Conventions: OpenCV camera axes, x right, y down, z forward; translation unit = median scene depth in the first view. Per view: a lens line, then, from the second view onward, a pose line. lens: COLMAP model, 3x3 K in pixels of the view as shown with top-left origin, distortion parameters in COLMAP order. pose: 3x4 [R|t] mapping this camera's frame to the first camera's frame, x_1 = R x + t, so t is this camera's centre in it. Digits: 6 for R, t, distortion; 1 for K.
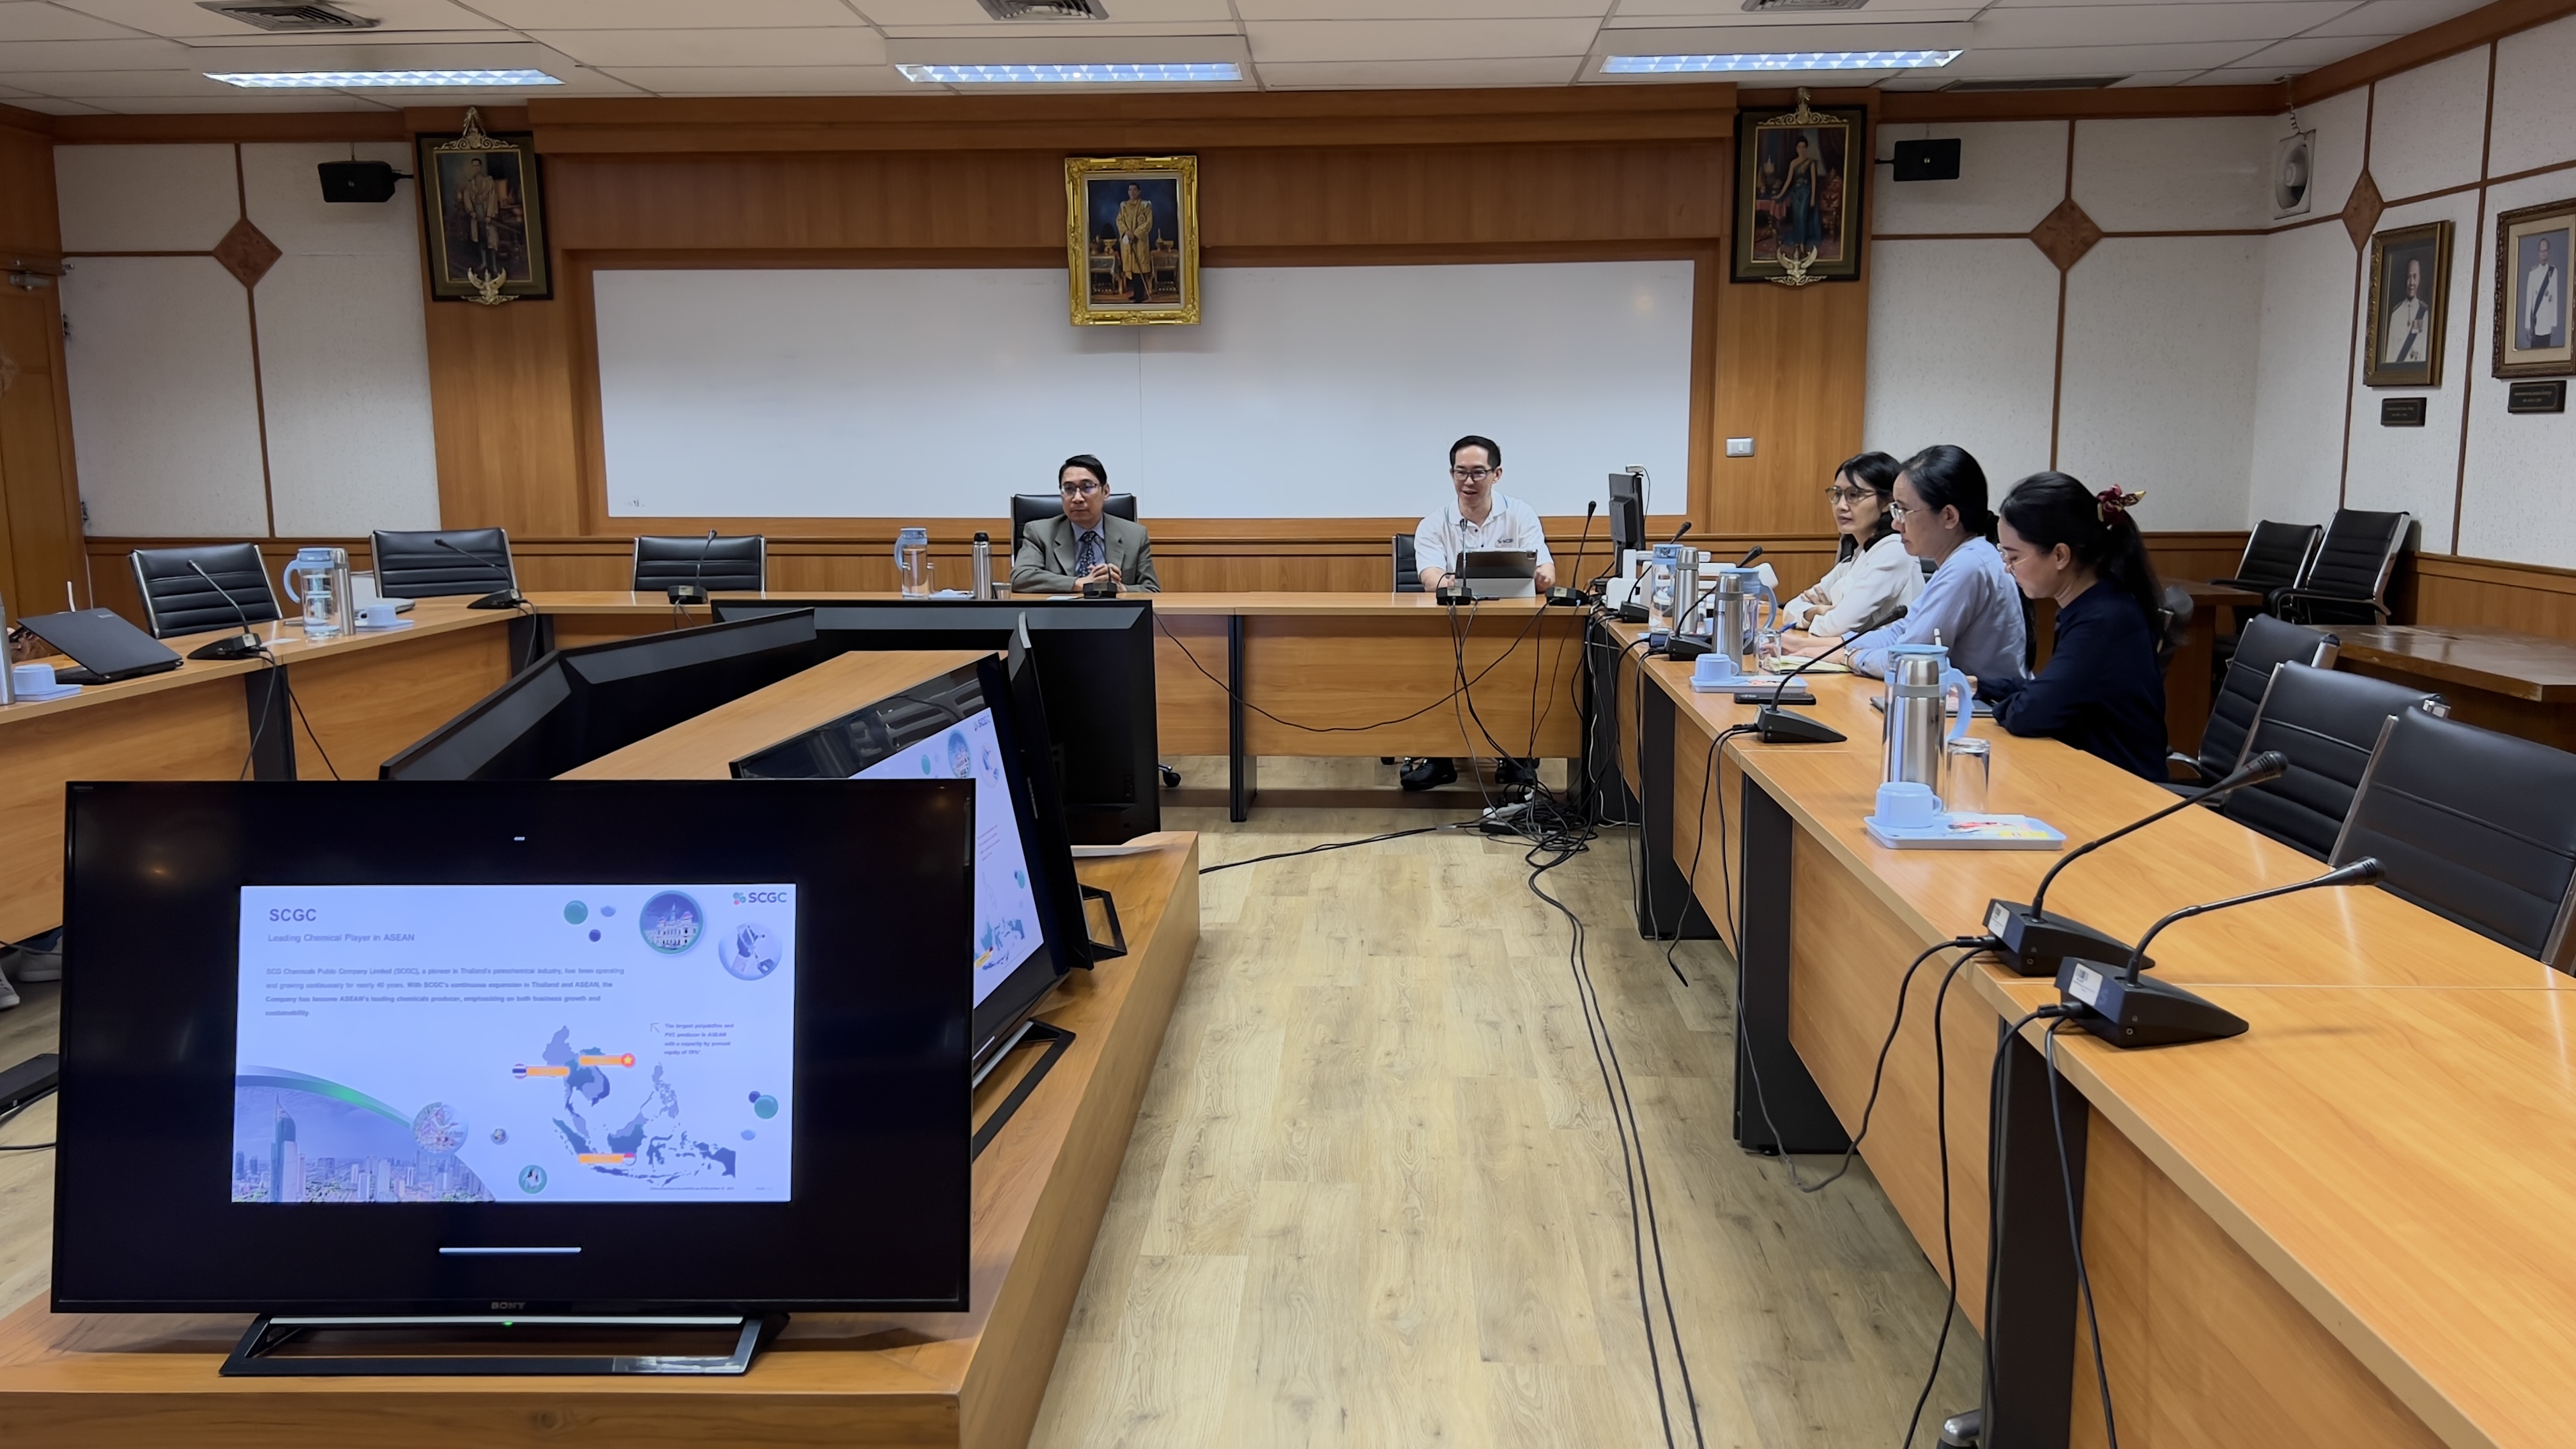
lens RADIAL K [[1930.9, 0, 1279.5], [0, 1930.9, 726.0], [0, 0, 1]] dist [0.068233, -0.090536]
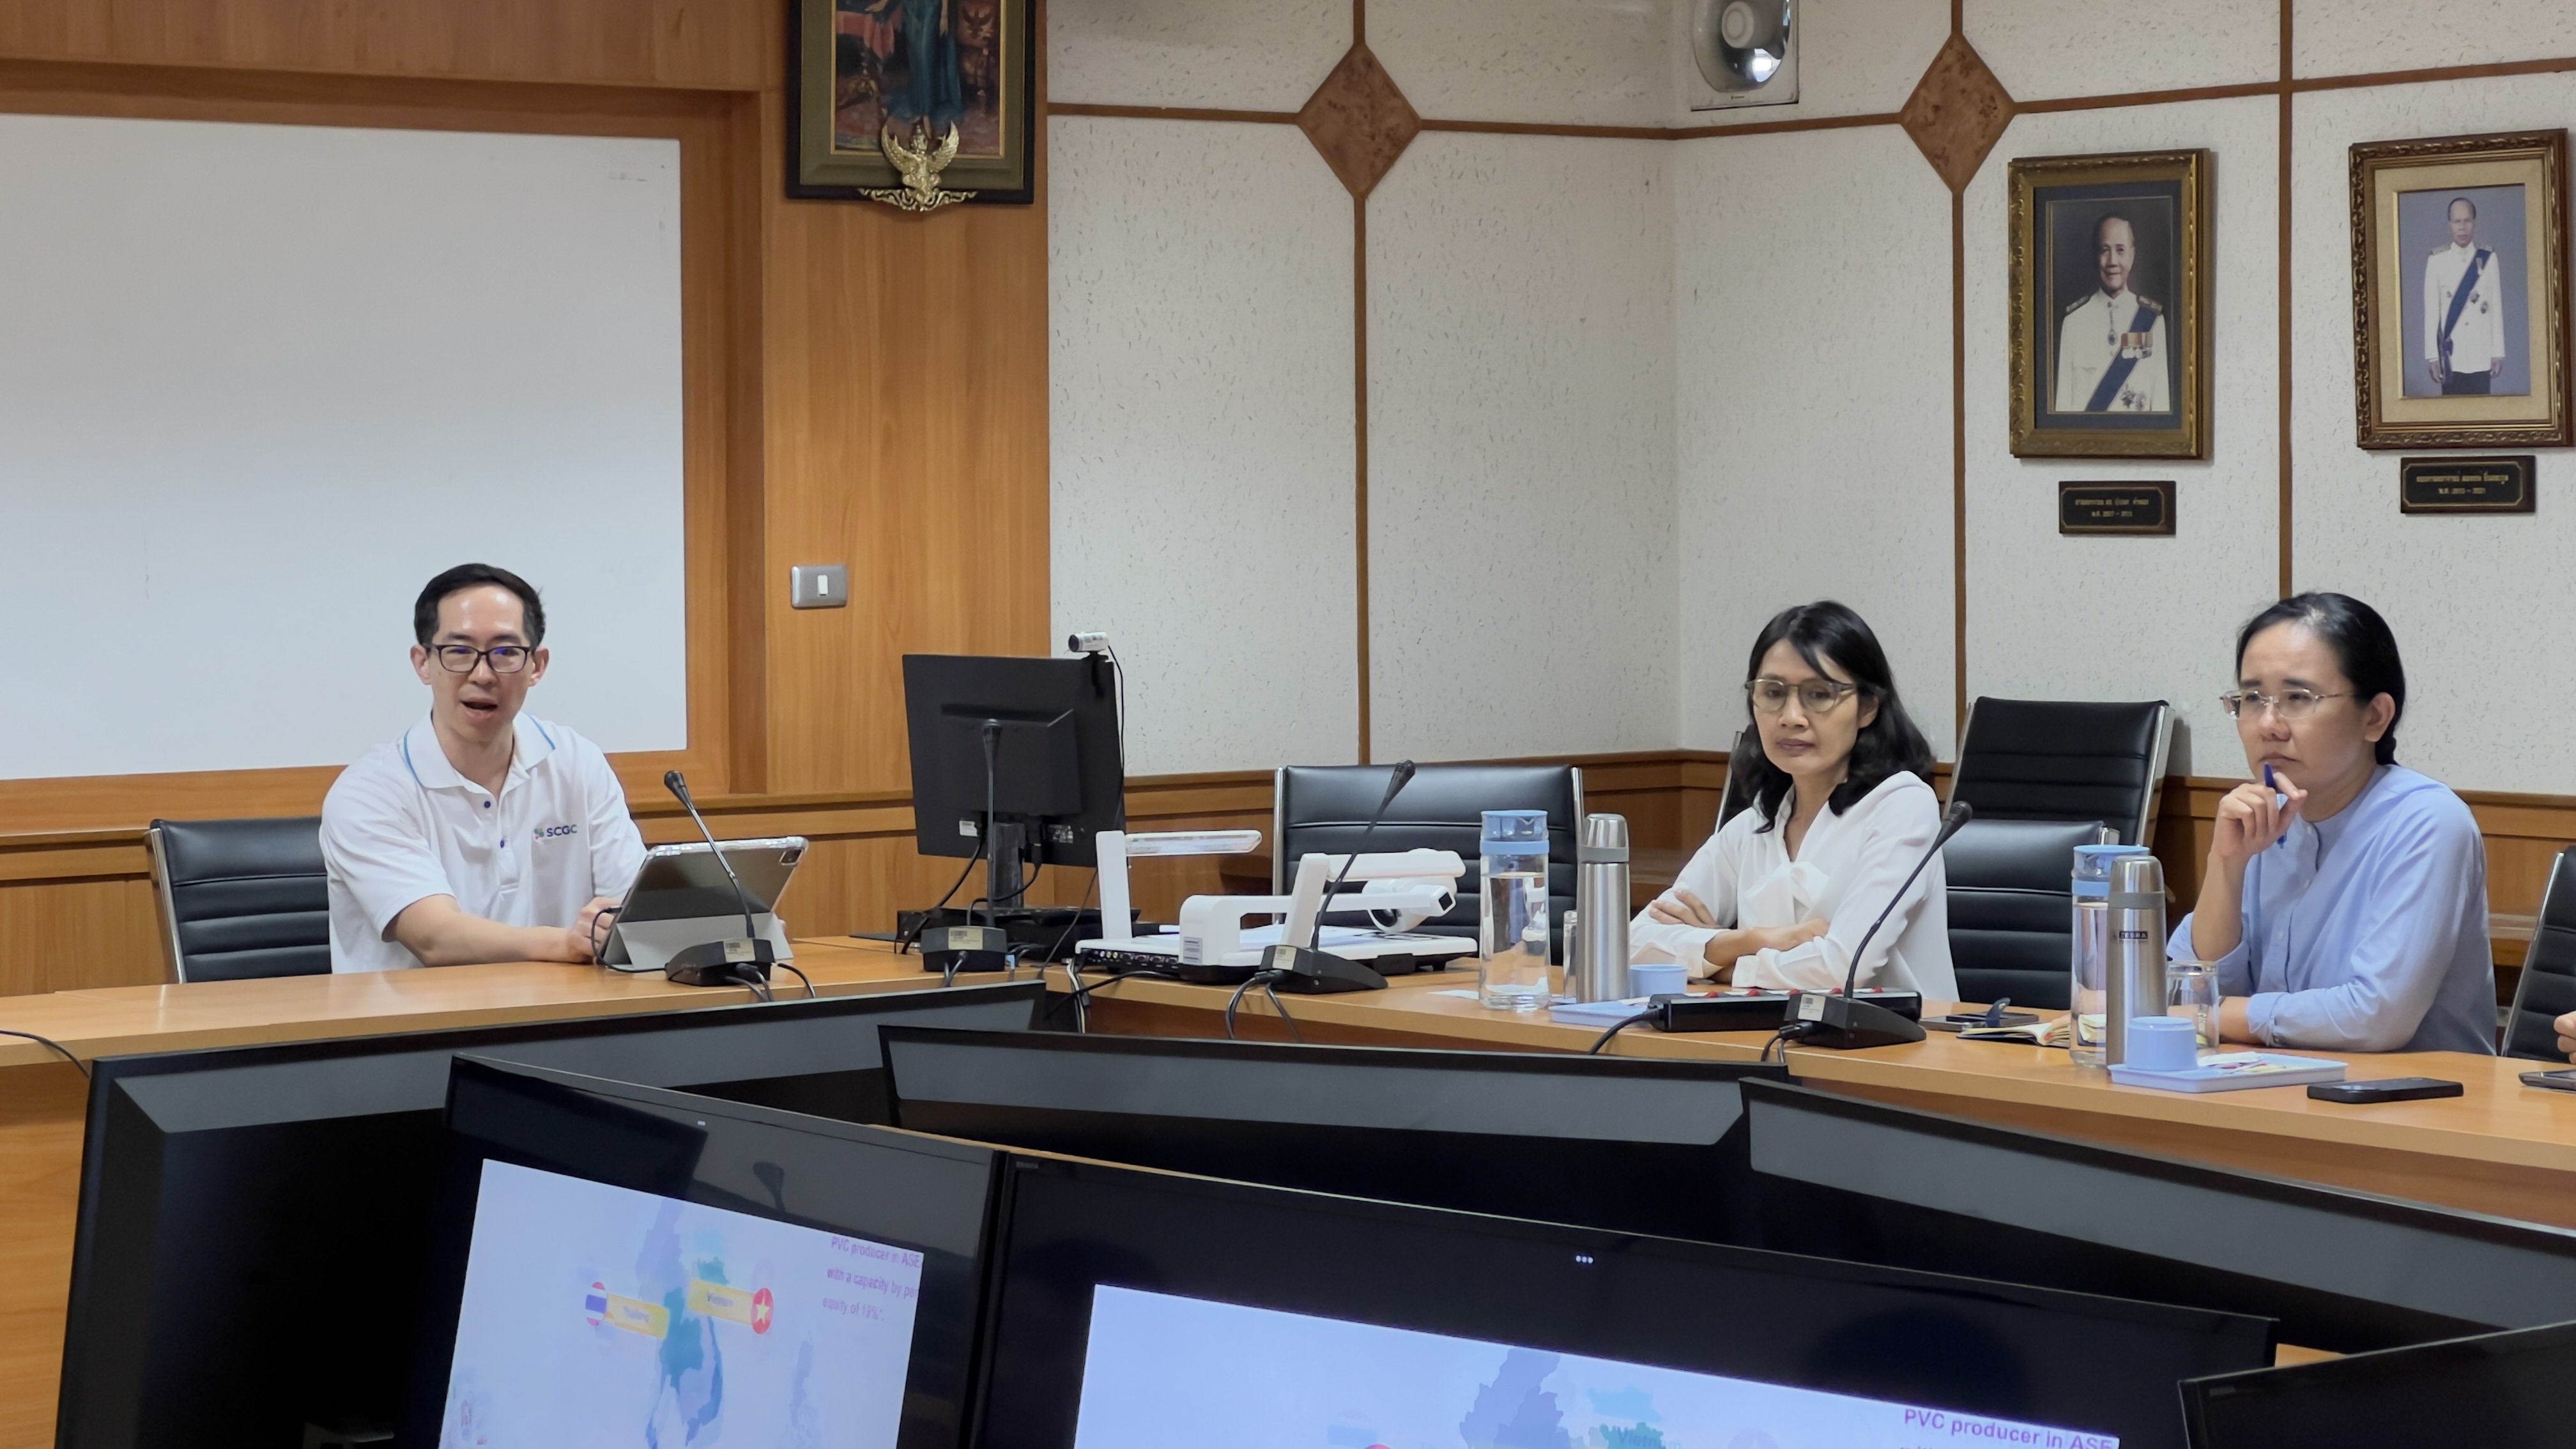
lens RADIAL K [[5805.8, 0, 1329.6], [0, 5805.8, 692.1], [0, 0, 1]] dist [0.240385, 0.000000]
pose [[0.739997, -0.025669, 0.672120, -0.520886], [0.103410, 0.991733, -0.075979, -0.015080], [-0.664613, 0.125728, 0.736534, 0.012611]]
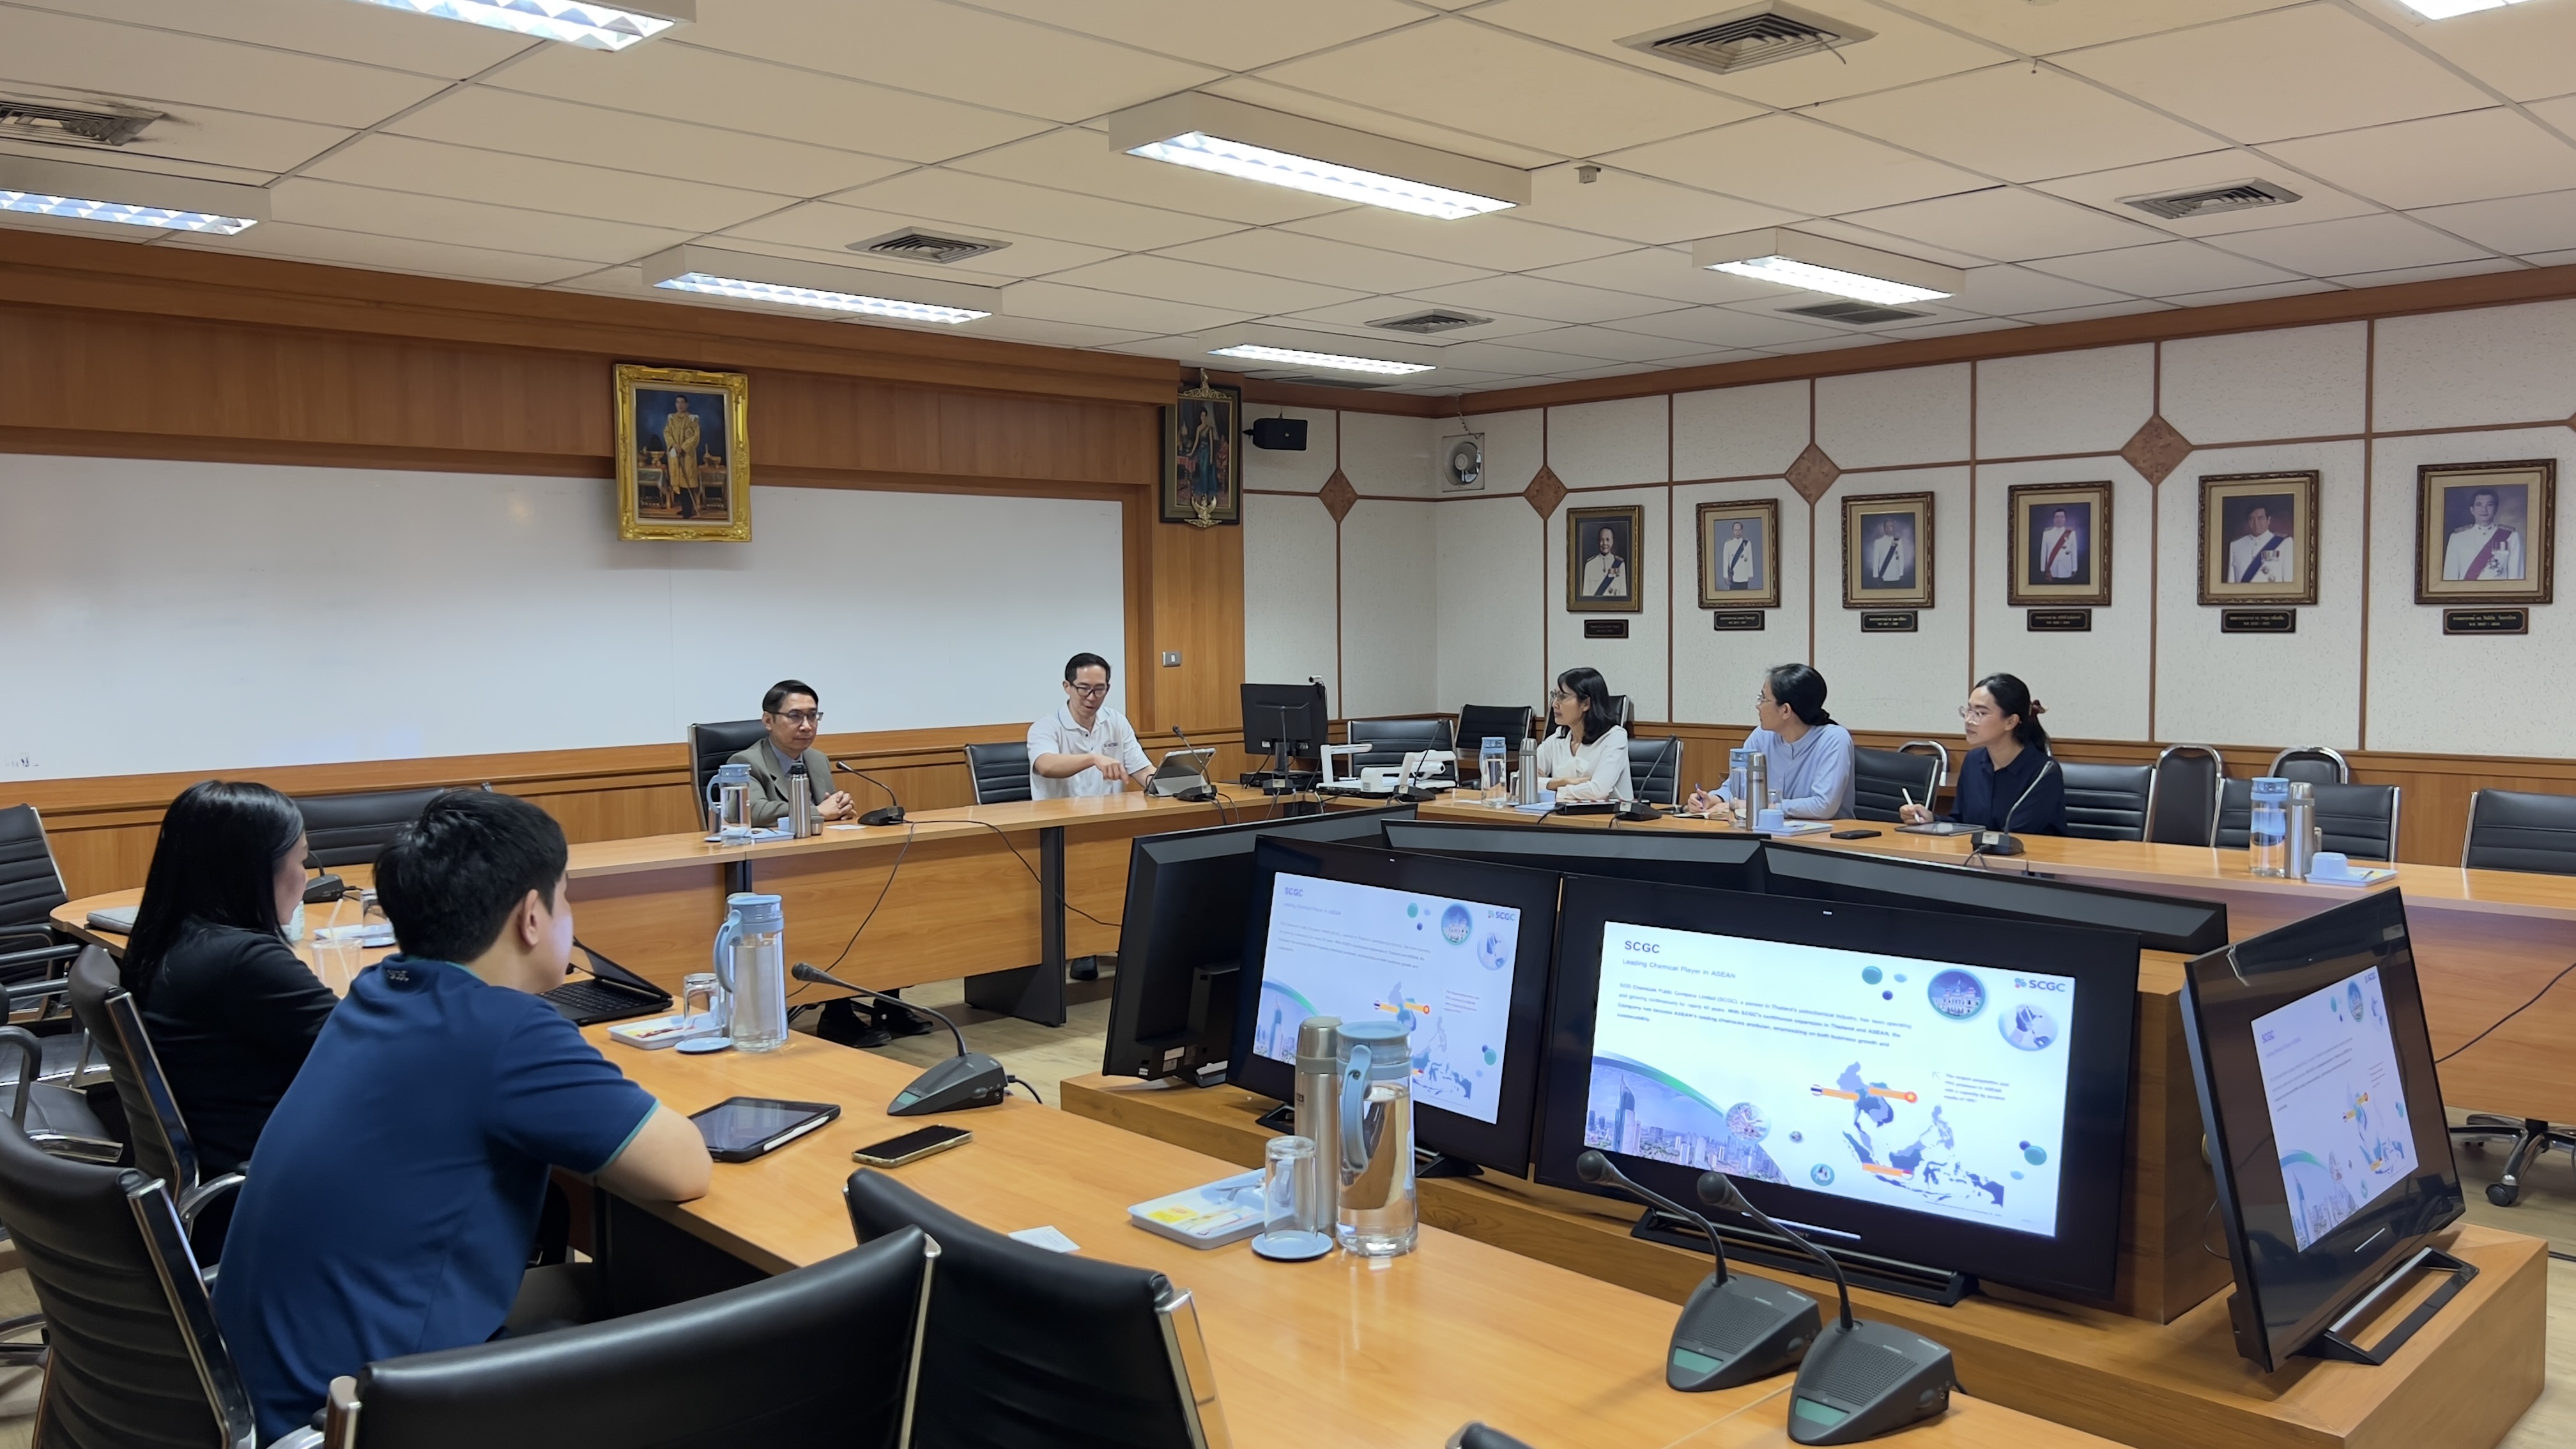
lens RADIAL K [[1930.9, 0, 1272.4], [0, 1930.9, 717.2], [0, 0, 1]] dist [0.068233, -0.090536]
pose [[0.682681, -0.041542, 0.729535, -0.579314], [0.117033, 0.991710, -0.053047, -0.038705], [-0.721284, 0.121594, 0.681883, 0.159188]]
